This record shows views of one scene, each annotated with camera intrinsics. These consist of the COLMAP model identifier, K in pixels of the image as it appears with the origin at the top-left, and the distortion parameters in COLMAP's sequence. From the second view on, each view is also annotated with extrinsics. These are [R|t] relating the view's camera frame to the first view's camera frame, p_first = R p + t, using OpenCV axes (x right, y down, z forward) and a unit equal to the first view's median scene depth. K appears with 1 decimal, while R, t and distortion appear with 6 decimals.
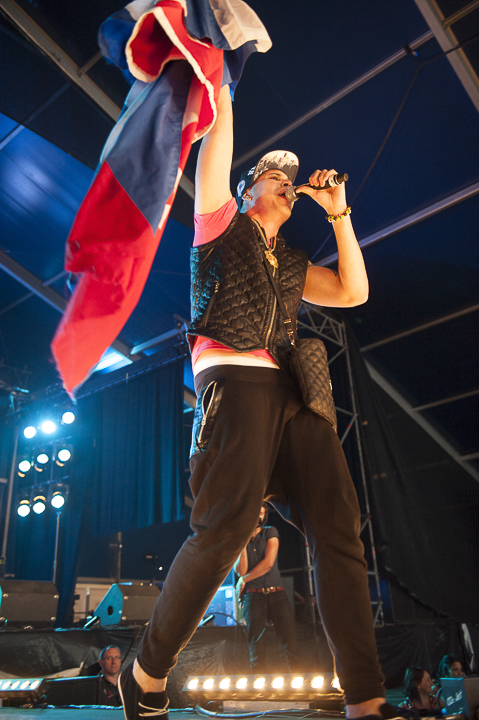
lens RADIAL K [[629.1, 0, 240.9], [0, 629.1, 355.8], [0, 0, 1]] dist [0.007447, 0.005022]
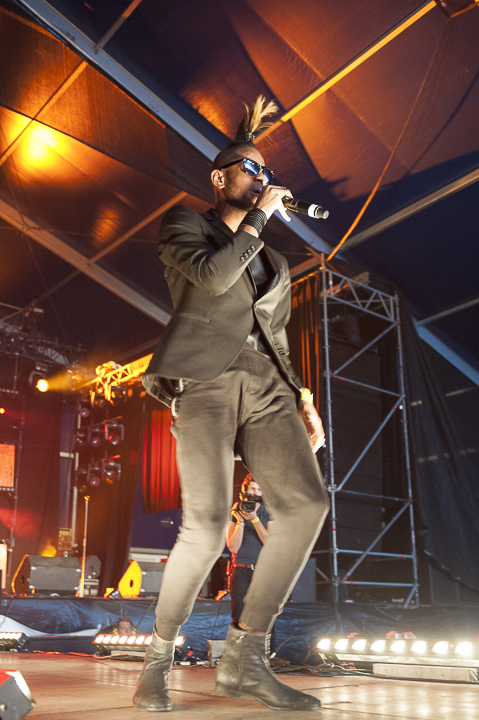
lens RADIAL K [[707.7, 0, 225.4], [0, 707.7, 422.8], [0, 0, 1]] dist [-0.000275, -0.002038]
pose [[0.985154, -0.000379, -0.171671, 0.111681], [0.028243, 0.986730, 0.159897, -0.048501], [0.169333, -0.162372, 0.972091, -0.097884]]
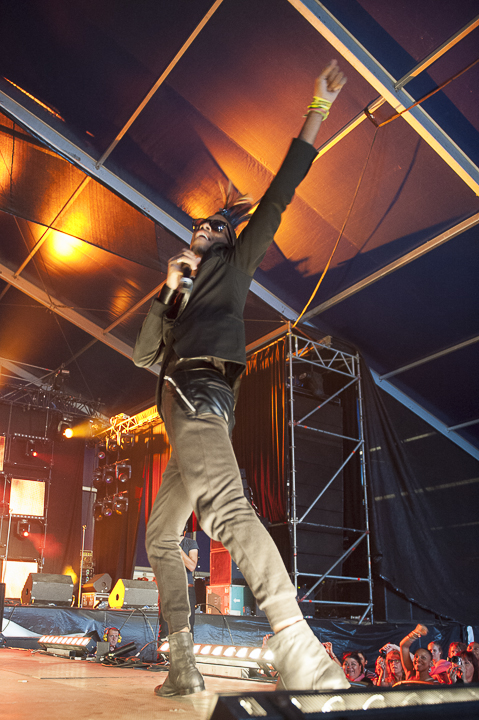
lens RADIAL K [[607.6, 0, 171.4], [0, 607.6, 450.1], [0, 0, 1]] dist [-0.036387, -0.005716]
pose [[0.956457, -0.007059, -0.291788, 0.189091], [0.049485, 0.989157, 0.138277, -0.058882], [0.287648, -0.146695, 0.946435, -0.111834]]
